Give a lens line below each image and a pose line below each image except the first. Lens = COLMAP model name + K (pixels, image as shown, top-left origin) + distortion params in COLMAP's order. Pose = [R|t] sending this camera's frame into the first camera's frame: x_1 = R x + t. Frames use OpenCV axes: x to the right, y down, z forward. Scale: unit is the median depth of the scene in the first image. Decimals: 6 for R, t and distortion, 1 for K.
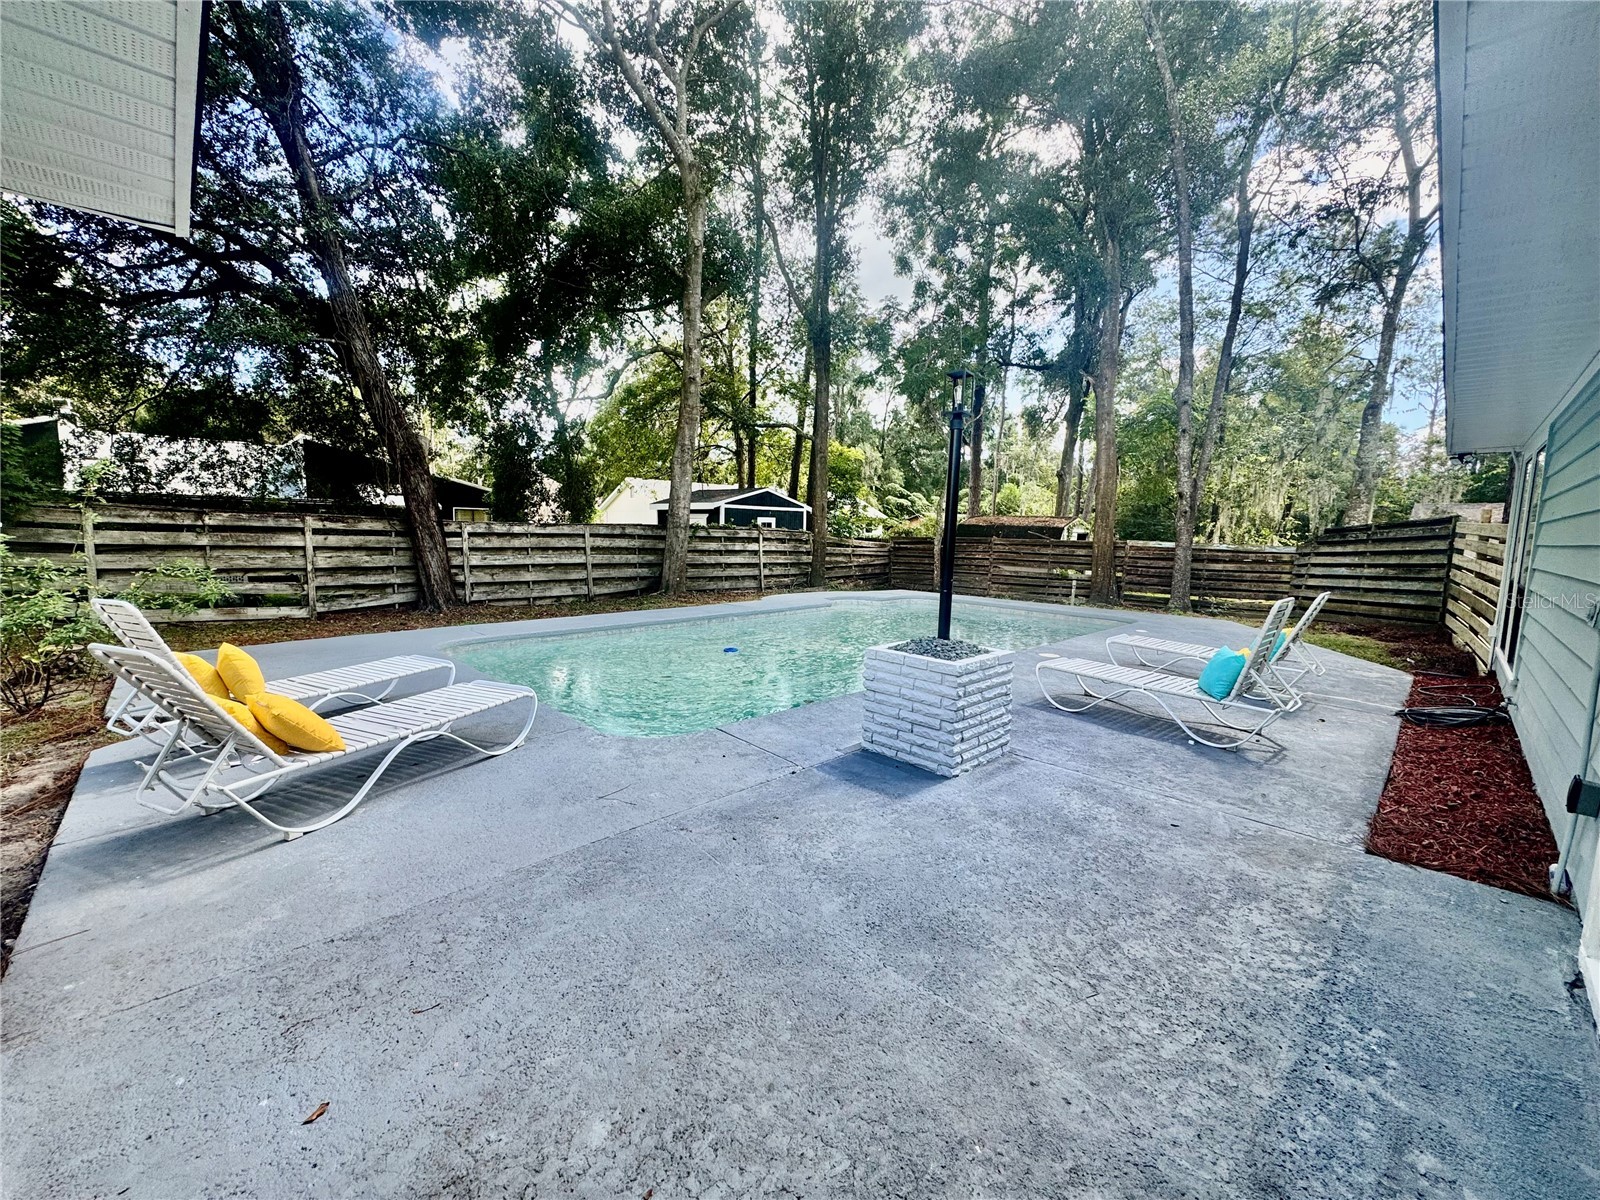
lens RADIAL K [[628.4, 0, 799.2], [0, 628.4, 596.9], [0, 0, 1]] dist [-0.002346, -0.000191]
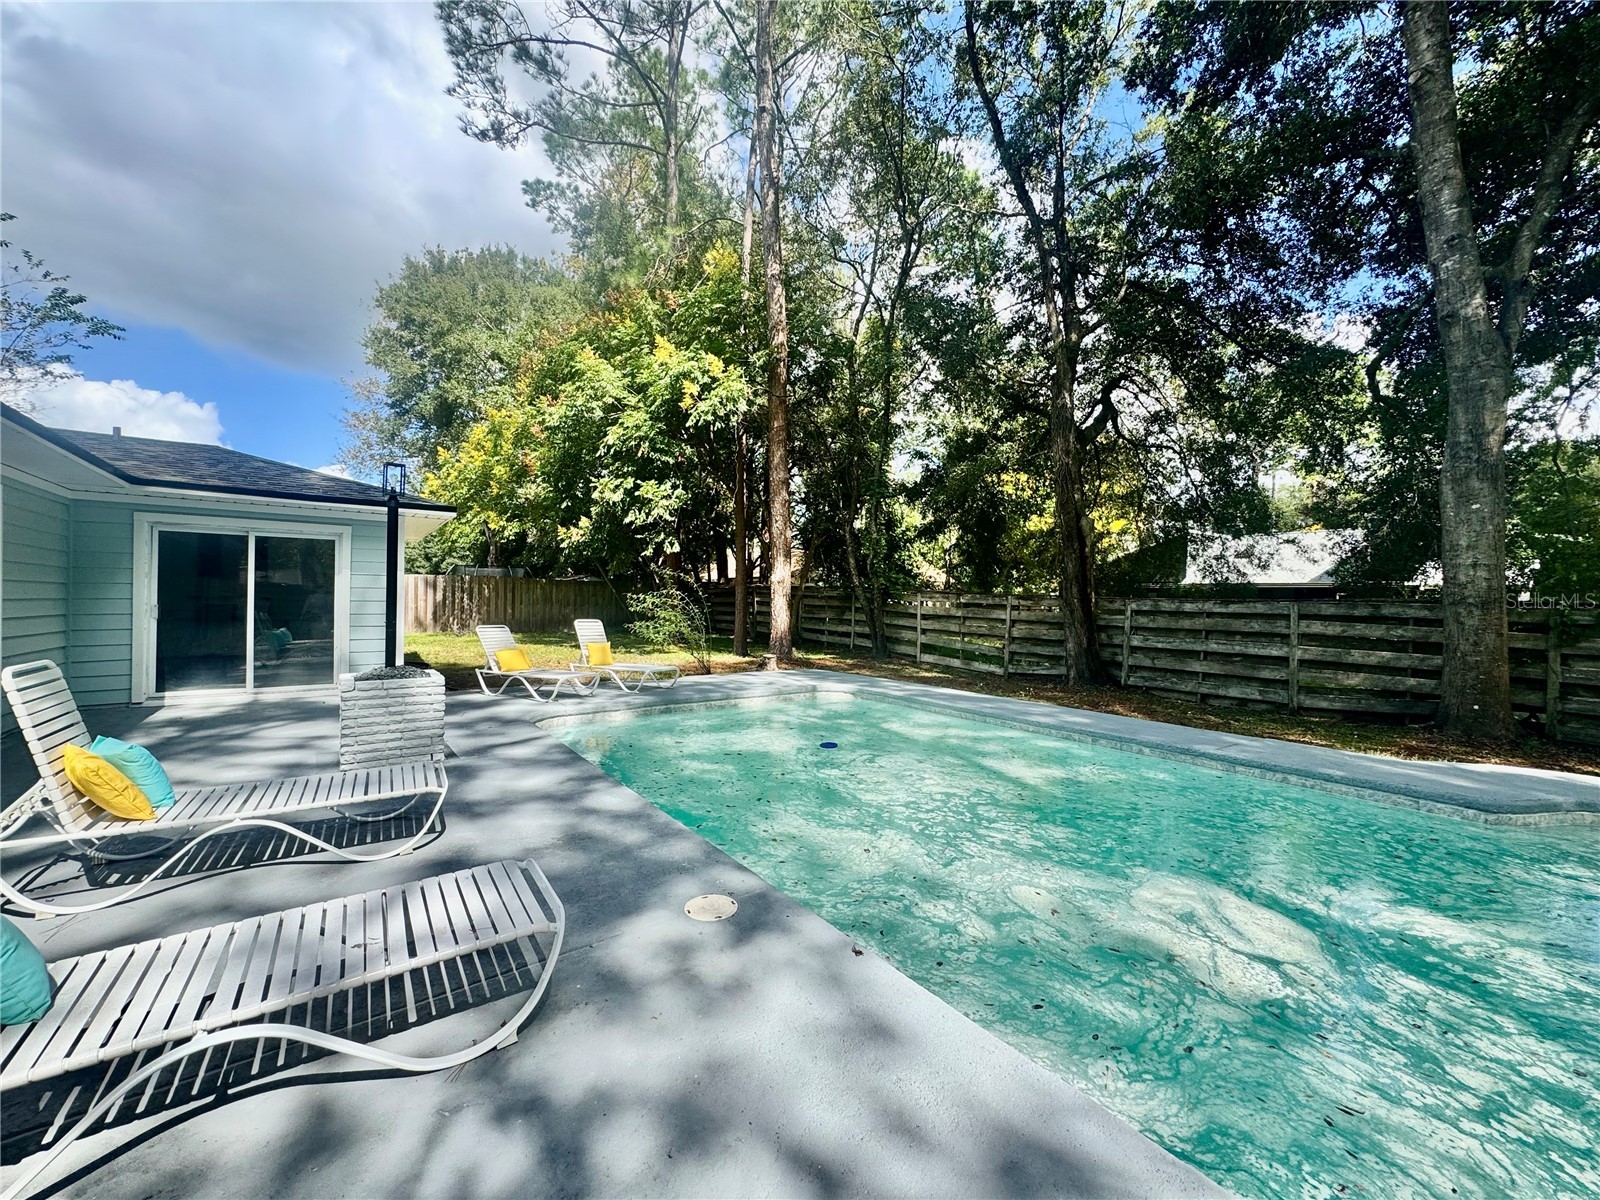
lens RADIAL K [[638.3, 0, 806.6], [0, 638.3, 598.9], [0, 0, 1]] dist [-0.001214, -0.000077]
pose [[-0.147323, -0.022239, -0.988838, 0.435192], [-0.124357, 0.992230, -0.003788, -0.051778], [0.981240, 0.122411, -0.148944, 0.616278]]
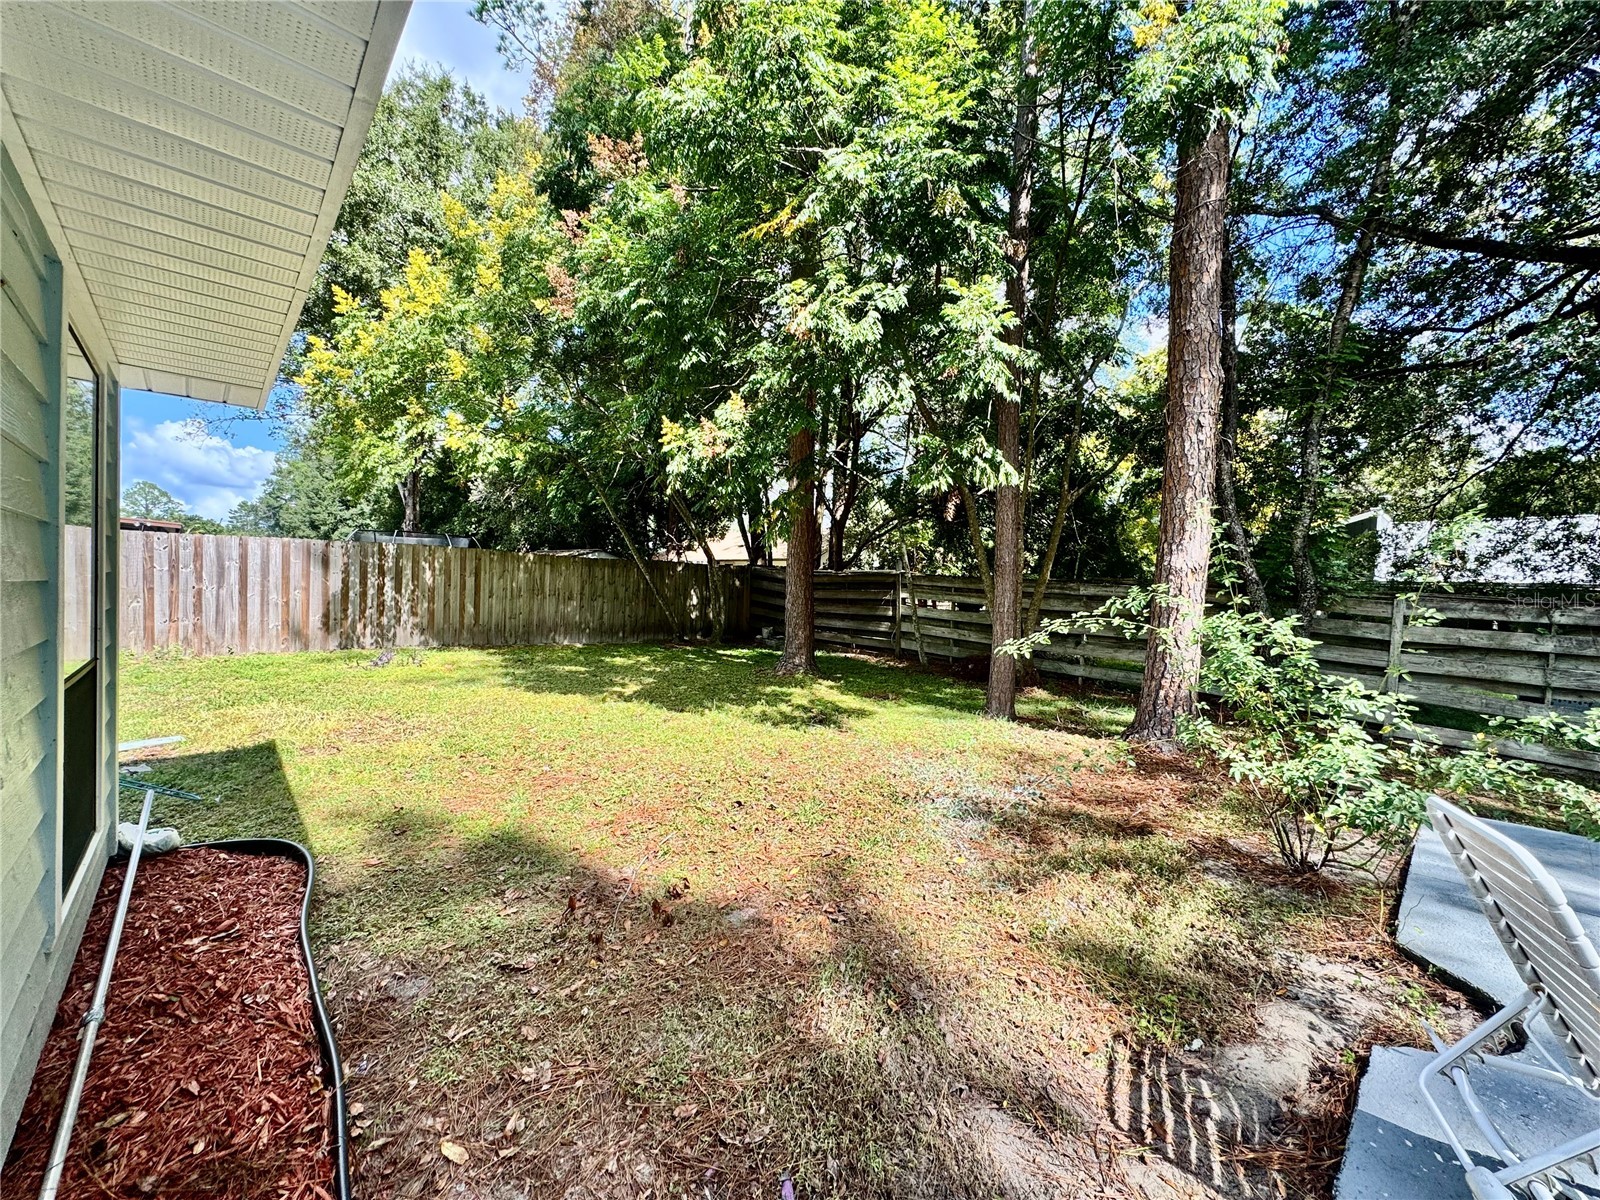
lens RADIAL K [[628.4, 0, 799.2], [0, 628.4, 596.9], [0, 0, 1]] dist [-0.002346, -0.000191]
pose [[-0.025813, -0.002378, -0.999664, -0.164311], [-0.140322, 0.990105, 0.001268, -0.019535], [0.989769, 0.140308, -0.025892, 0.132310]]
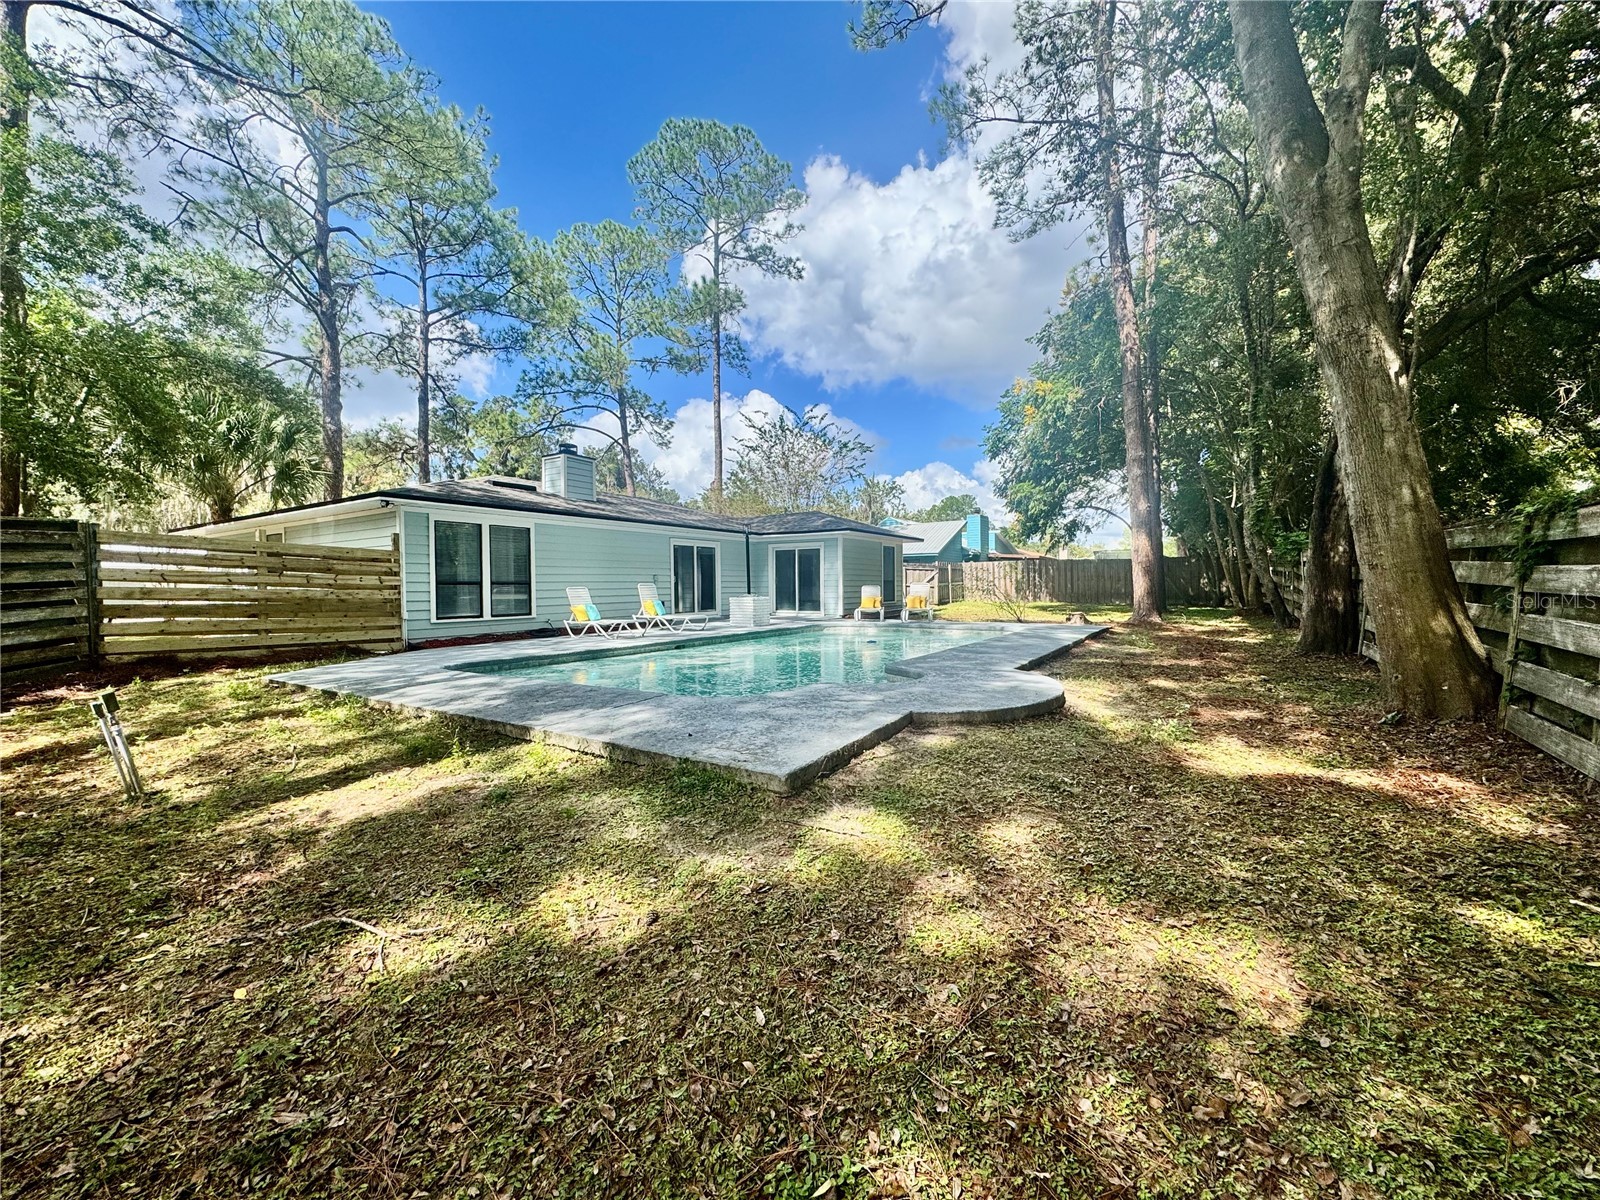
lens RADIAL K [[628.4, 0, 799.2], [0, 628.4, 596.9], [0, 0, 1]] dist [-0.002346, -0.000191]
pose [[-0.967597, -0.005725, -0.252434, 0.281416], [-0.036837, 0.992247, 0.118697, -0.115238], [0.249798, 0.124150, -0.960306, 1.443985]]
